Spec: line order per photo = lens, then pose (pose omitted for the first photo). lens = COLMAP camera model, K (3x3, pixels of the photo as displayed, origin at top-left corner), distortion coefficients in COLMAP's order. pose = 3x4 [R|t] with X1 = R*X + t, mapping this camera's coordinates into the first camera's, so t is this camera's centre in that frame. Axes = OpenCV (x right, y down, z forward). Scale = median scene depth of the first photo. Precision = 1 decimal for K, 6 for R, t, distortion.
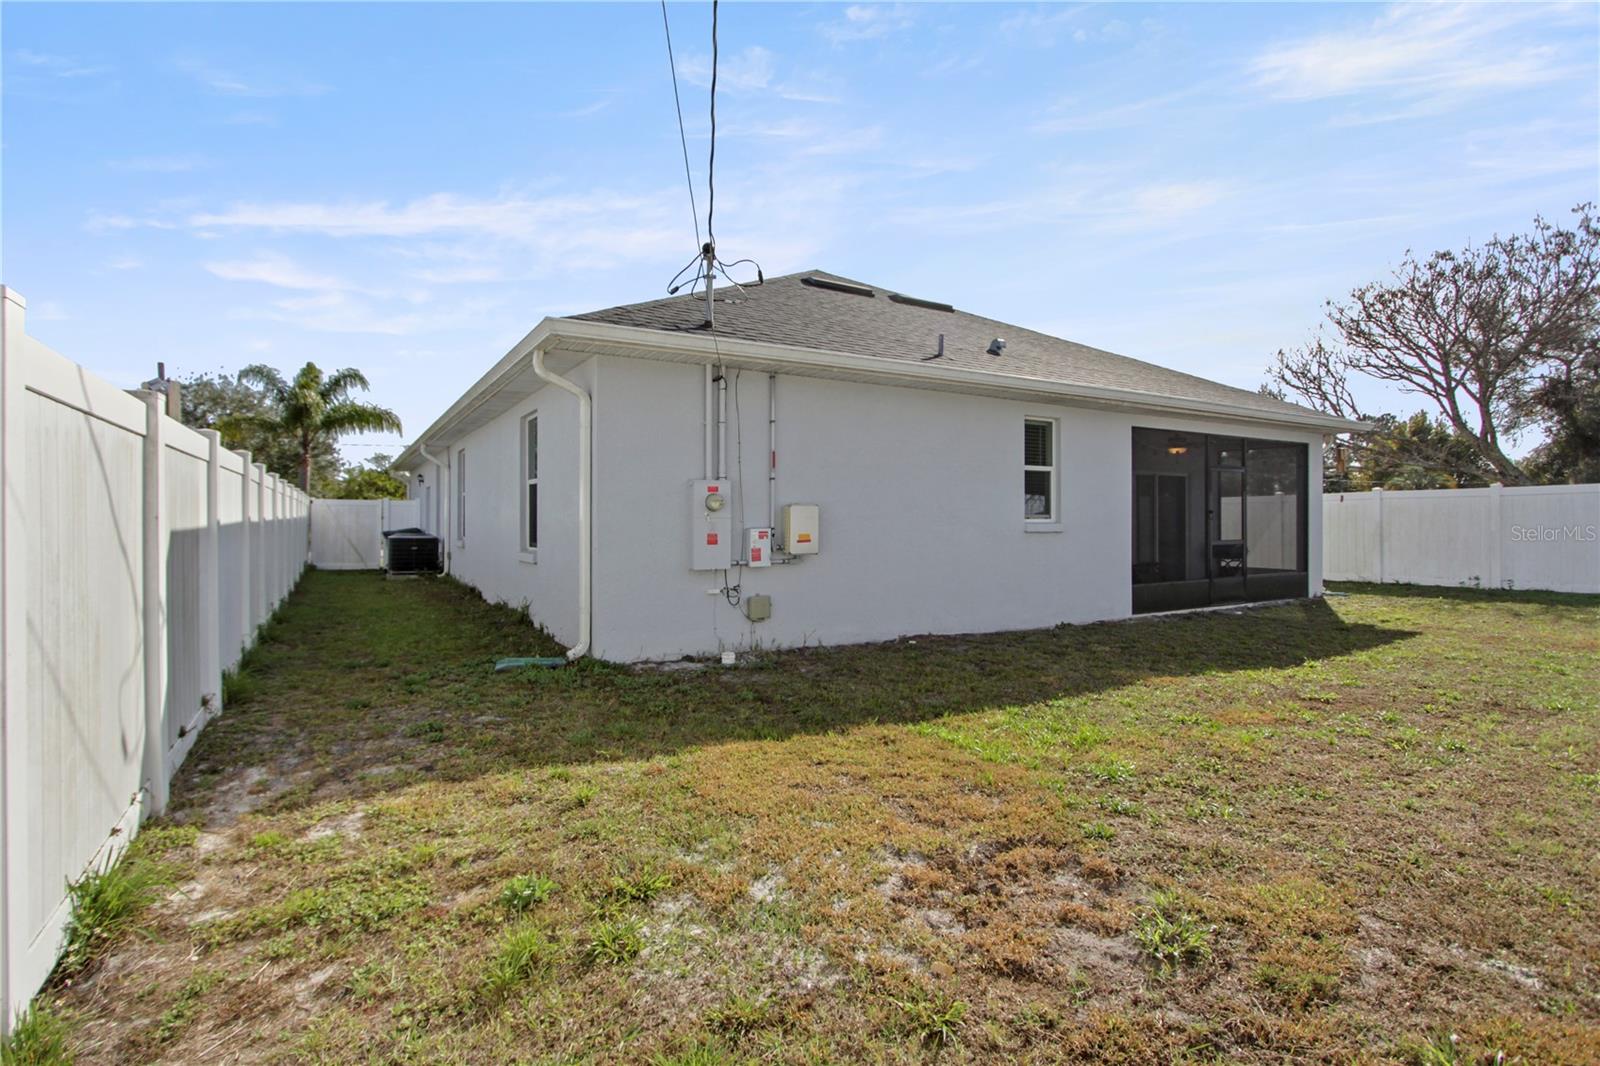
lens RADIAL K [[764.3, 0, 787.9], [0, 764.3, 538.1], [0, 0, 1]] dist [-0.008304, -0.000217]
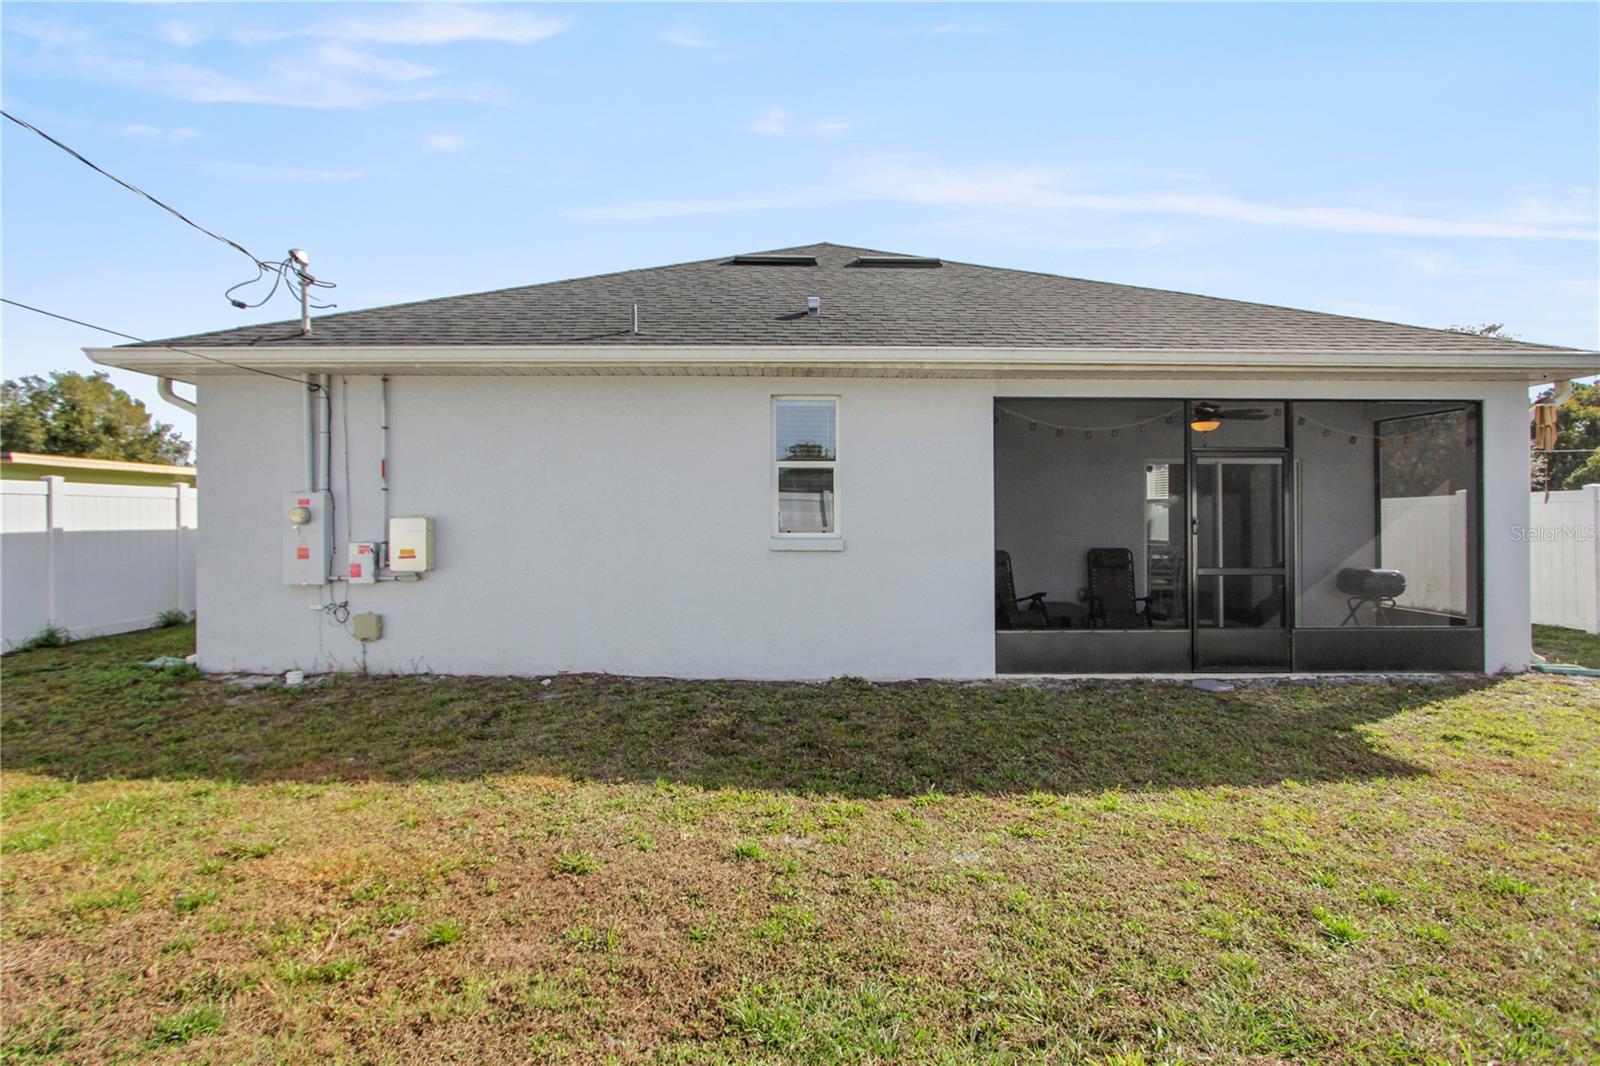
lens RADIAL K [[764.3, 0, 787.9], [0, 764.3, 538.1], [0, 0, 1]] dist [-0.008304, -0.000217]
pose [[0.870653, 0.005745, -0.491864, 0.669794], [-0.012374, 0.999871, -0.010225, -0.011568], [0.491742, 0.014989, 0.870612, 0.338113]]
